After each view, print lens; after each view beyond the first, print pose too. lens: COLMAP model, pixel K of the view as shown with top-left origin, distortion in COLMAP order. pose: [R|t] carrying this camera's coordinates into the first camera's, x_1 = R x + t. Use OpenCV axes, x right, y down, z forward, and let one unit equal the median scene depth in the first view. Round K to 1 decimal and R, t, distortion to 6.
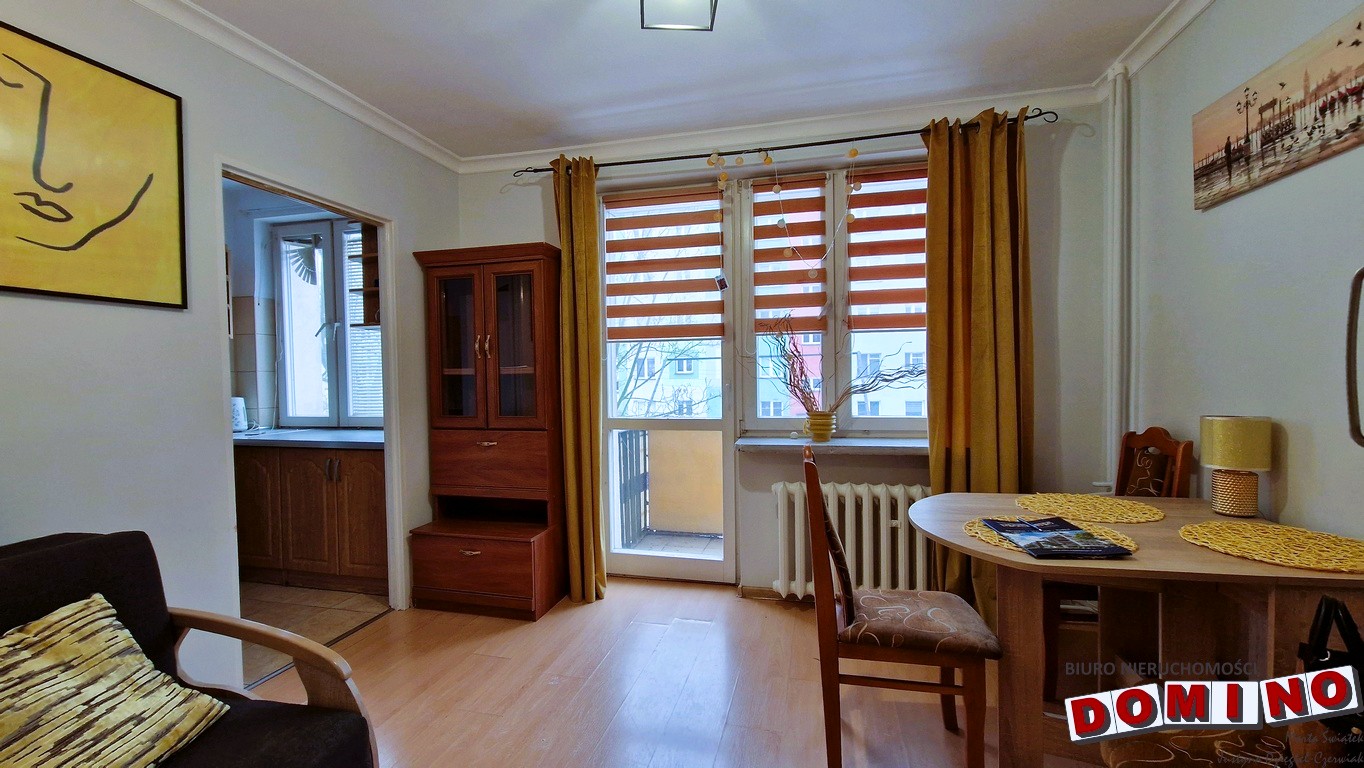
lens RADIAL K [[552.0, 0, 675.6], [0, 552.0, 387.9], [0, 0, 1]] dist [0.007647, -0.009911]
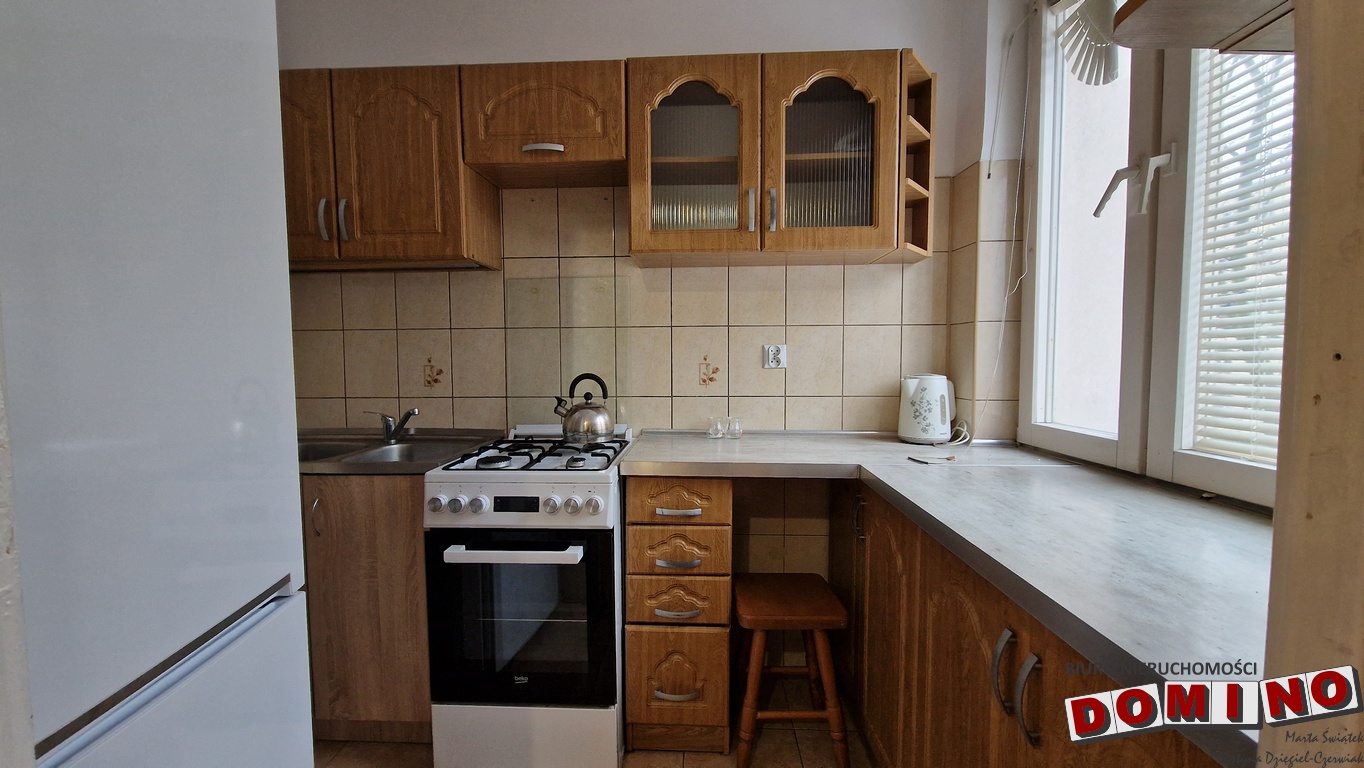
lens RADIAL K [[551.3, 0, 676.5], [0, 551.3, 388.7], [0, 0, 1]] dist [0.007232, -0.007332]
pose [[0.187024, 0.071968, -0.979715, -0.488765], [-0.020225, 0.997384, 0.069405, -0.000085], [0.982147, 0.006834, 0.187991, 0.957385]]
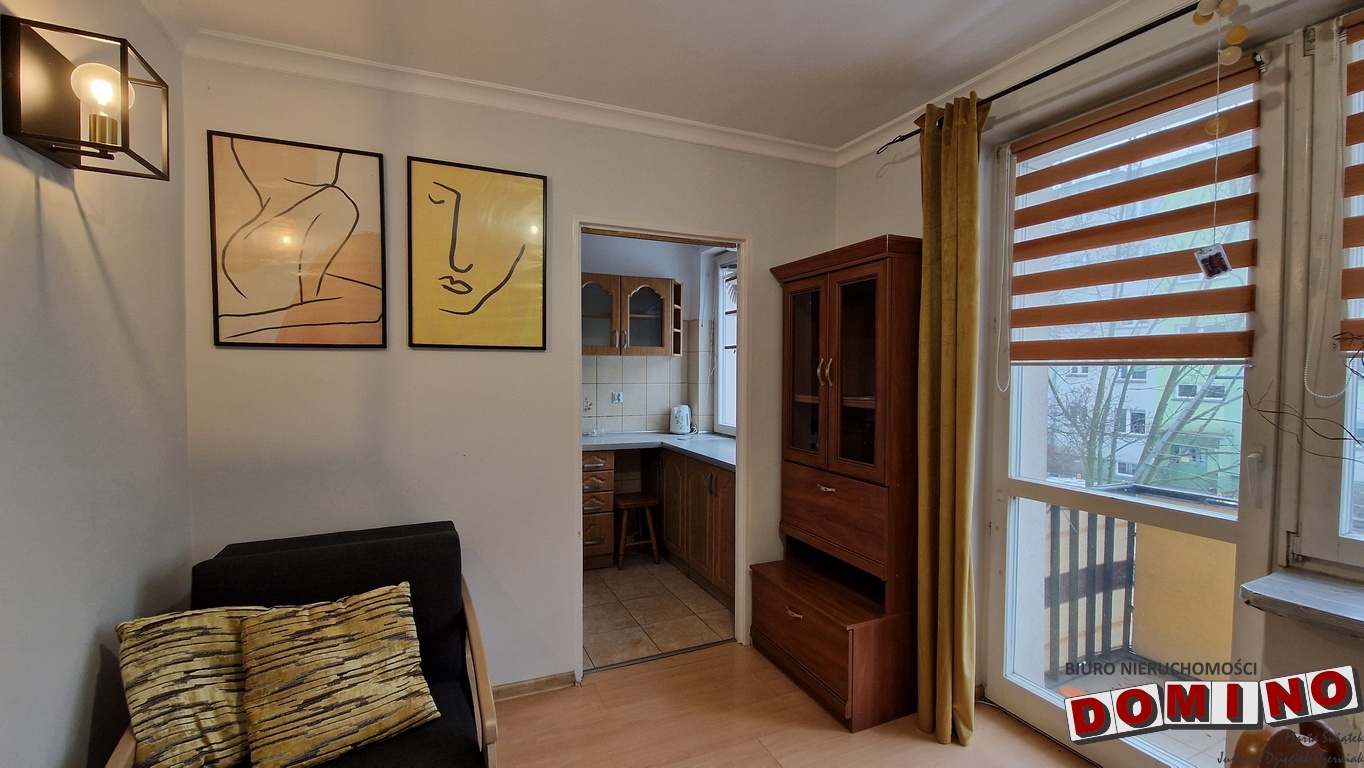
lens RADIAL K [[552.0, 0, 675.6], [0, 552.0, 387.9], [0, 0, 1]] dist [0.007647, -0.009911]
pose [[0.617547, 0.043172, -0.785348, 0.190690], [-0.031936, 0.999045, 0.029806, -0.078036], [0.785885, 0.006674, 0.618336, 0.347837]]
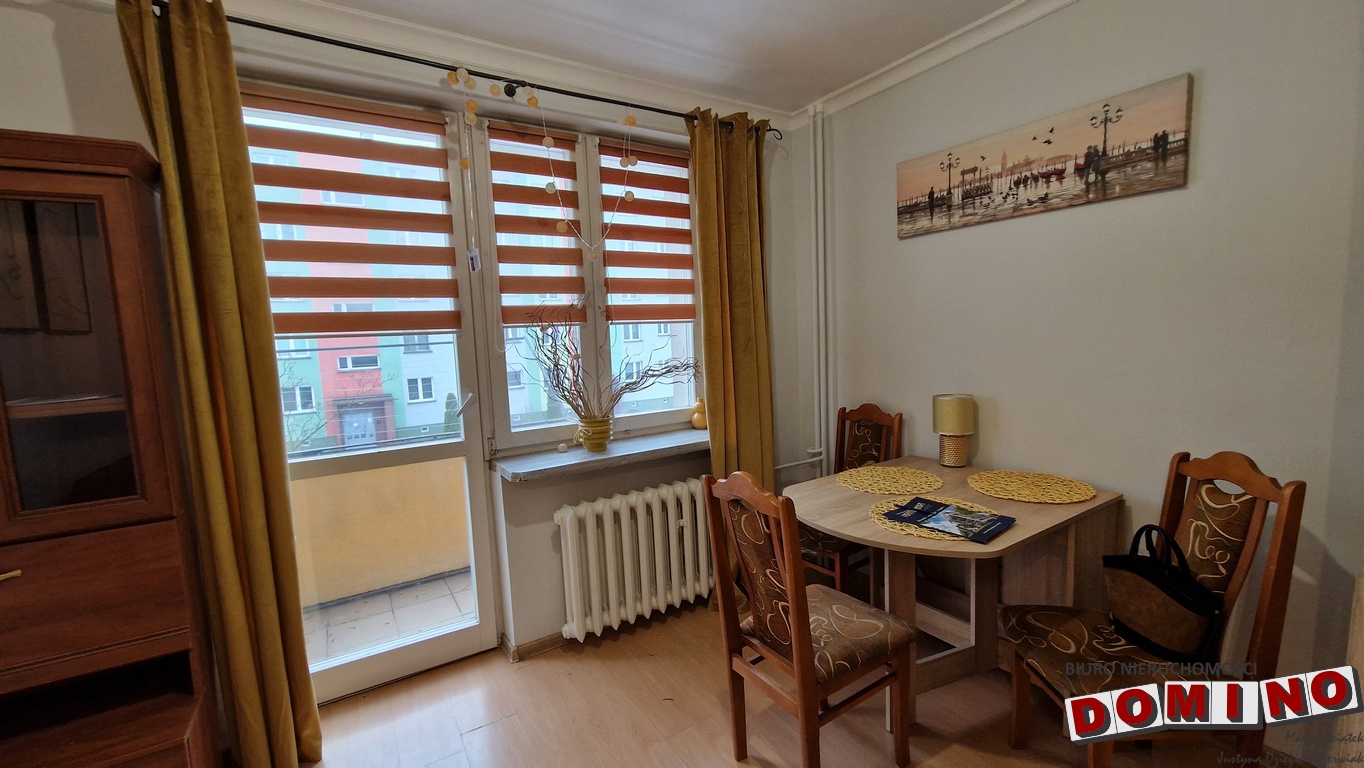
lens RADIAL K [[551.3, 0, 676.5], [0, 551.3, 388.7], [0, 0, 1]] dist [0.007232, -0.007332]
pose [[0.694095, -0.085685, 0.714766, -0.296205], [0.048544, 0.996202, 0.072284, -0.064094], [-0.718245, -0.015474, 0.695619, 0.342021]]
